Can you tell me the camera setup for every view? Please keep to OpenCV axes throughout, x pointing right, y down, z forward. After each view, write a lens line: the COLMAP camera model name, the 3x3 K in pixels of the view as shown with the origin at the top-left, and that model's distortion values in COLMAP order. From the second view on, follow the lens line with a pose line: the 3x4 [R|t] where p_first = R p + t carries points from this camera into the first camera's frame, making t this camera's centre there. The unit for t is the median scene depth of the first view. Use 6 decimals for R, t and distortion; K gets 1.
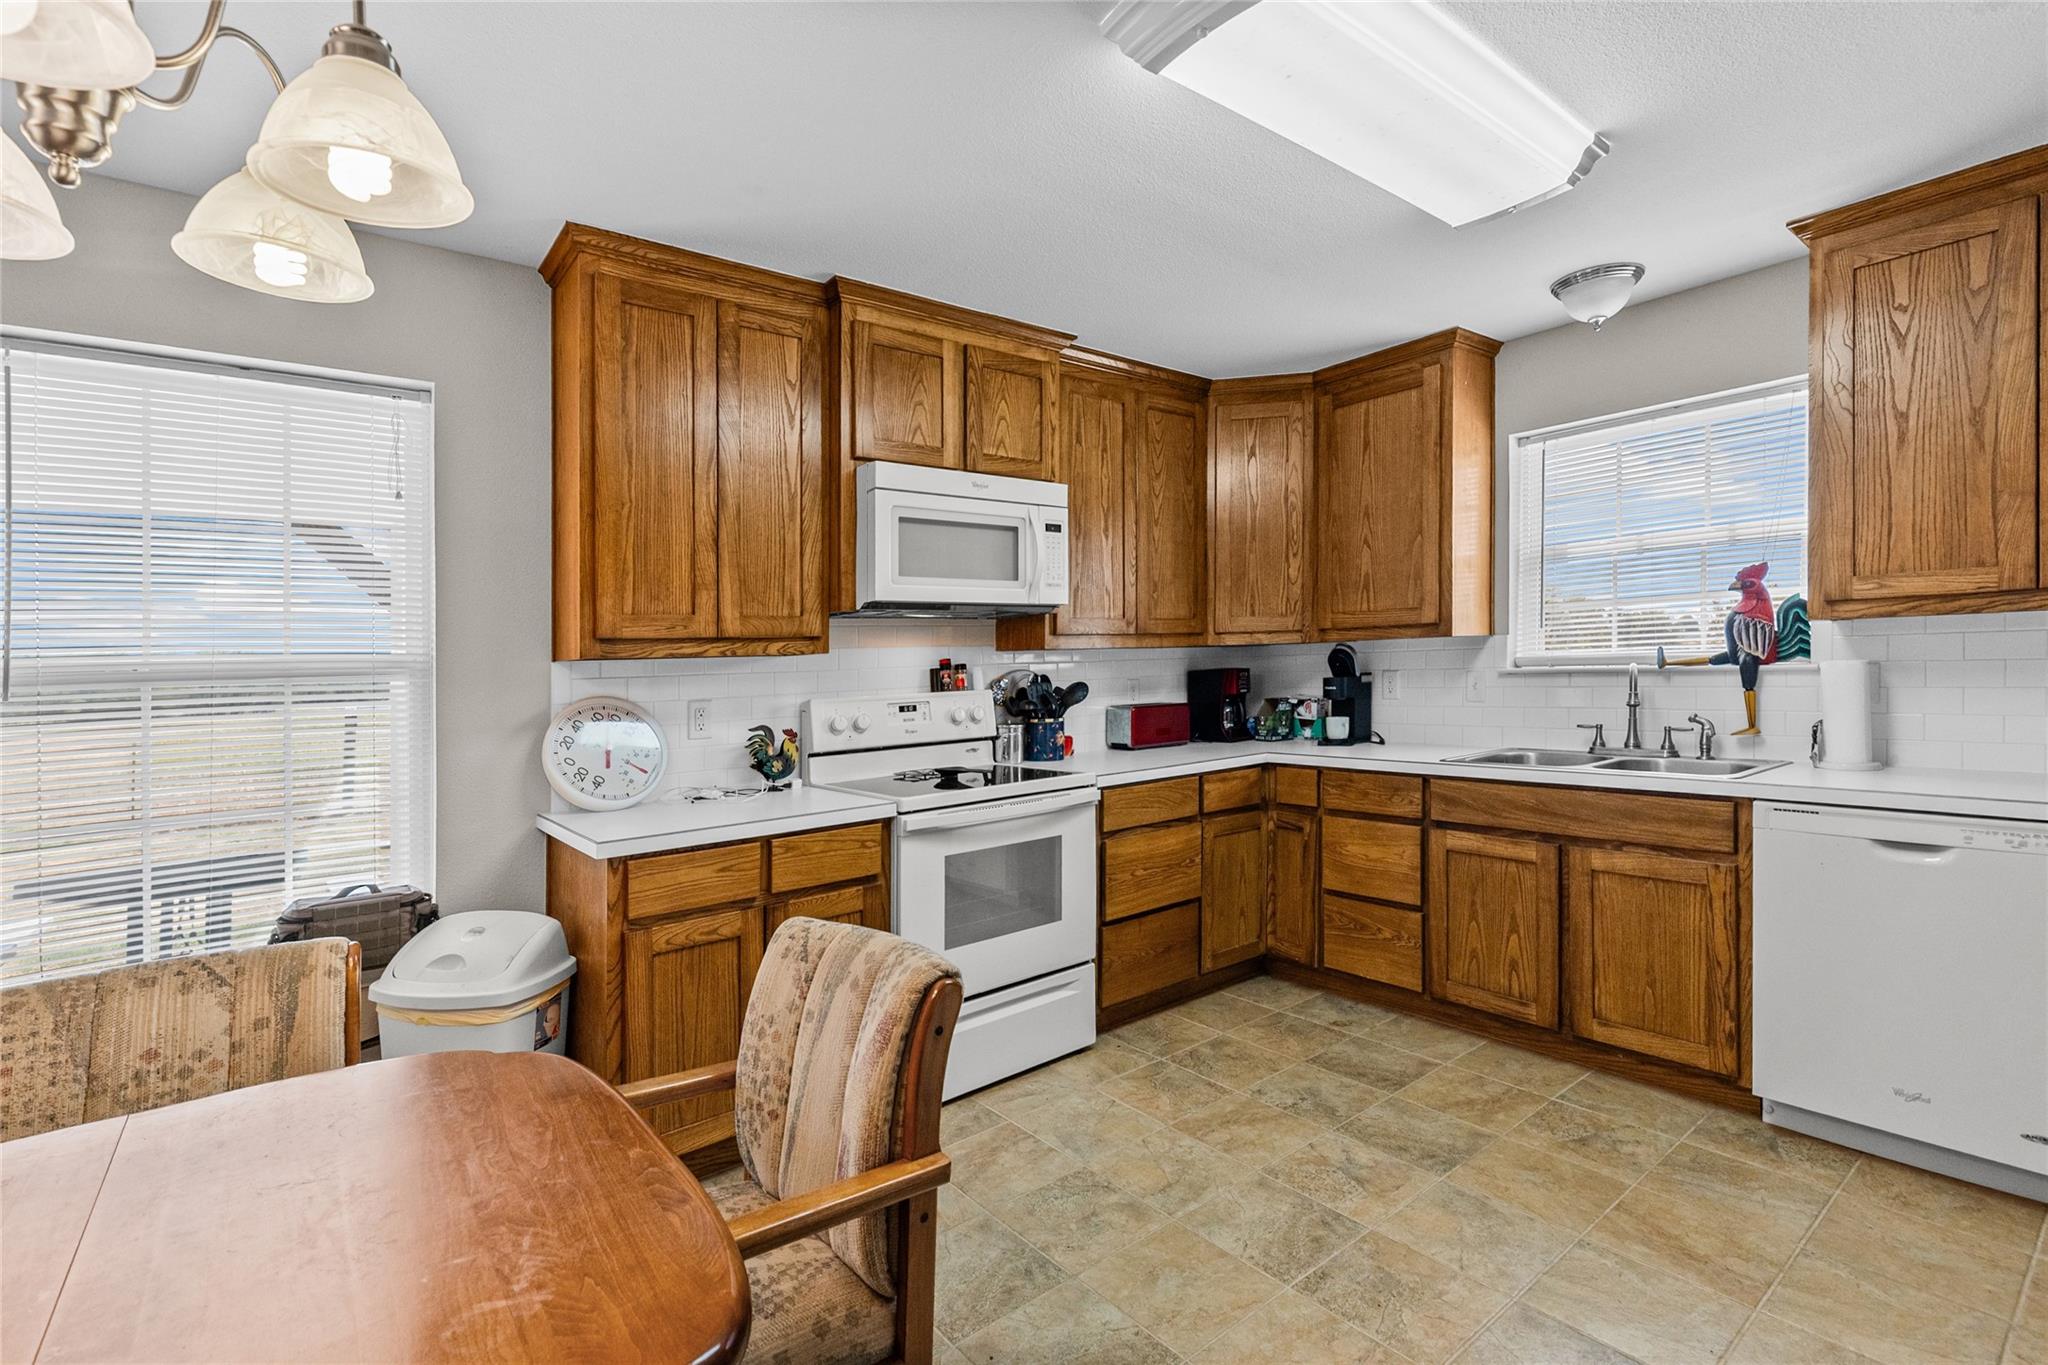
lens RADIAL K [[938.9, 0, 1016.8], [0, 938.9, 664.8], [0, 0, 1]] dist [0.012317, -0.003166]
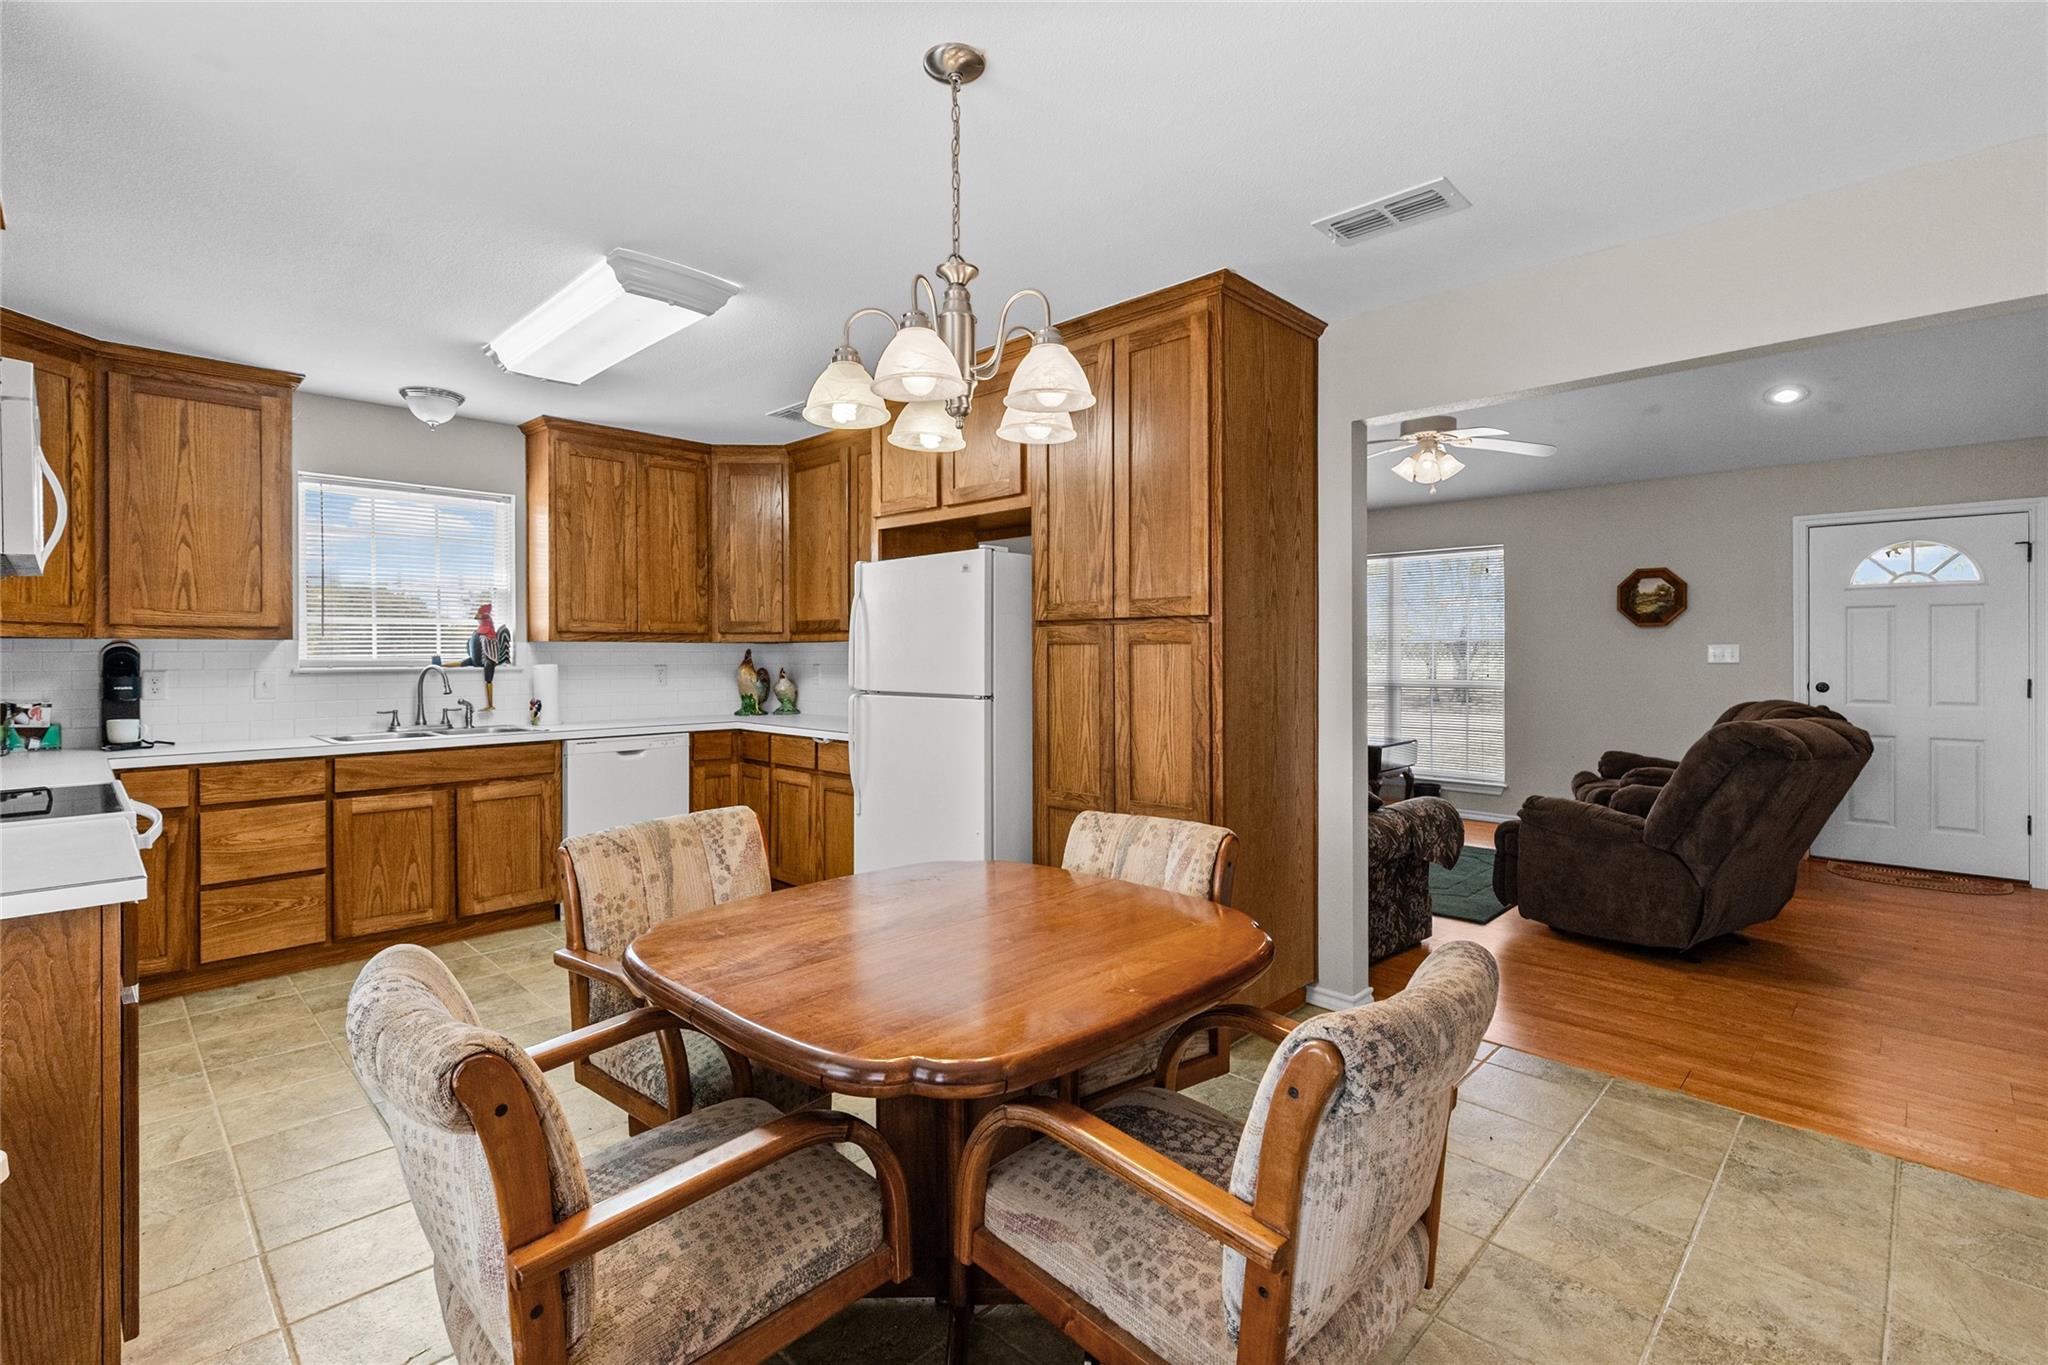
lens RADIAL K [[938.9, 0, 1033.5], [0, 938.9, 656.0], [0, 0, 1]] dist [0.012317, -0.003166]
pose [[-0.143916, 0.030022, 0.989134, -0.882807], [0.007864, 0.999543, -0.029194, 0.033279], [-0.989559, 0.003577, -0.144086, 0.296431]]
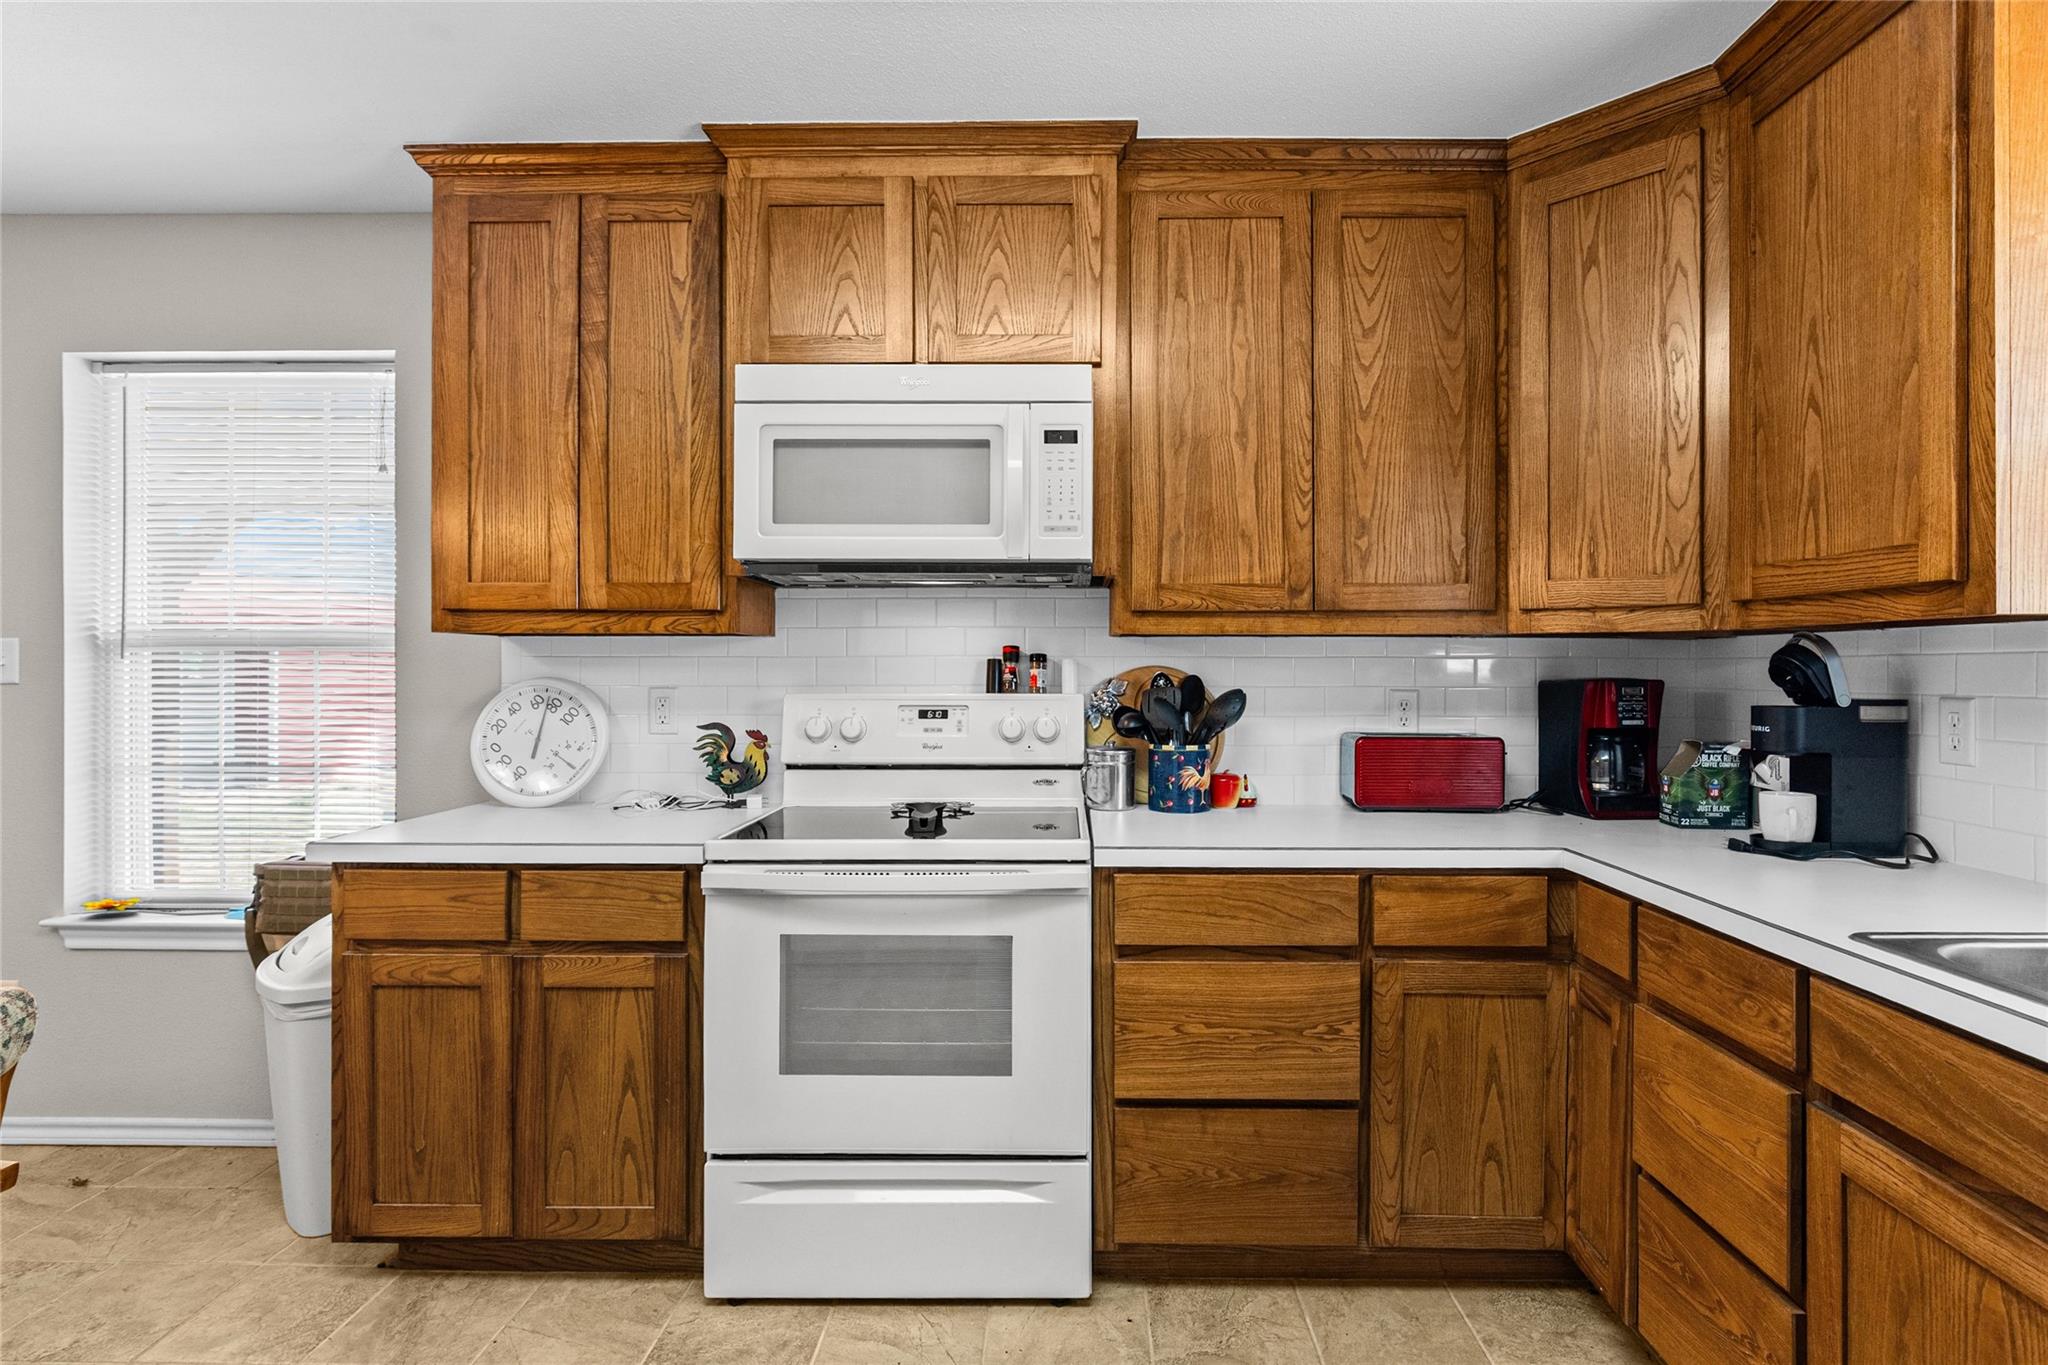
lens RADIAL K [[1036.5, 0, 1006.2], [0, 1036.5, 638.1], [0, 0, 1]] dist [-0.002407, 0.002399]
pose [[0.777710, 0.016652, -0.628403, 0.449128], [-0.027746, 0.999584, -0.007850, -0.006572], [0.628011, 0.023540, 0.777848, 0.453944]]
